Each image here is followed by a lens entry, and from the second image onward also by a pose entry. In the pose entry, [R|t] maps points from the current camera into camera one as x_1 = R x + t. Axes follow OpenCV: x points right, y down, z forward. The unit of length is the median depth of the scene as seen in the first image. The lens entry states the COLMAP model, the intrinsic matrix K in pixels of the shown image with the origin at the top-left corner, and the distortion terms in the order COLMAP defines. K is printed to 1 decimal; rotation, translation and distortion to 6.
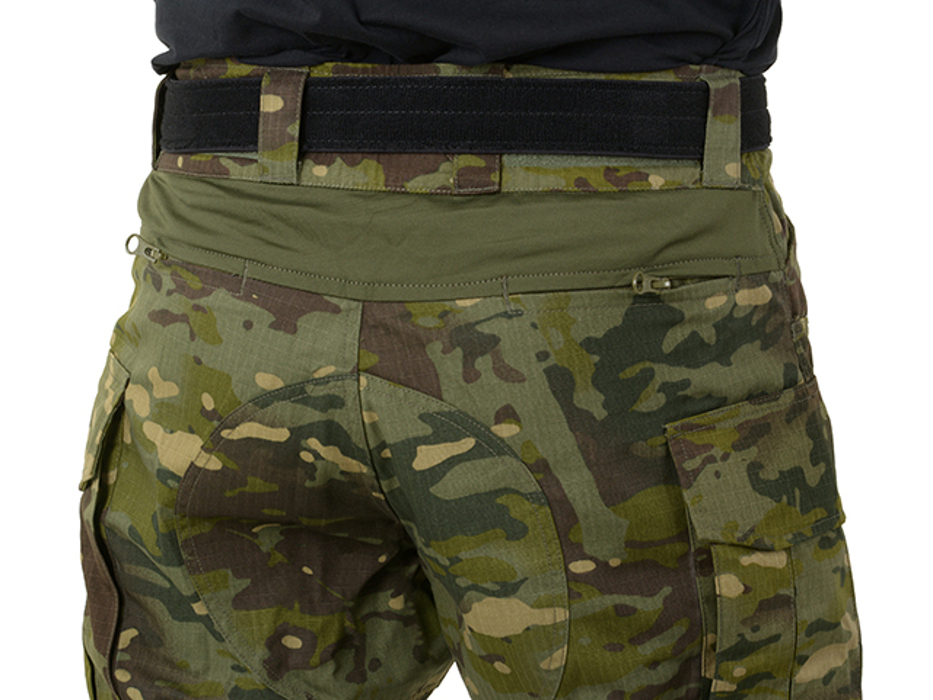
lens RADIAL K [[2445.8, 0, 386.8], [0, 2445.8, 351.6], [0, 0, 1]] dist [1.466933, -0.189105]
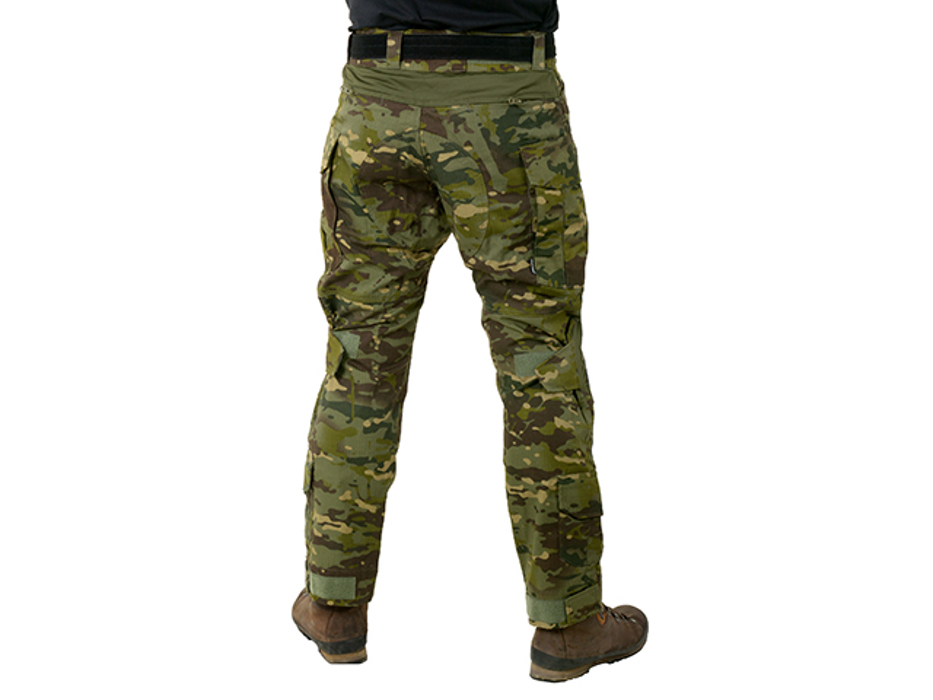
lens RADIAL K [[2037.9, 0, 466.5], [0, 2037.9, 350.0], [0, 0, 1]] dist [-0.452285, -0.071702]
pose [[0.999725, -0.001774, 0.023390, -0.012266], [-0.000462, 0.995451, 0.095276, 0.038991], [-0.023452, -0.095261, 0.995176, -1.470619]]
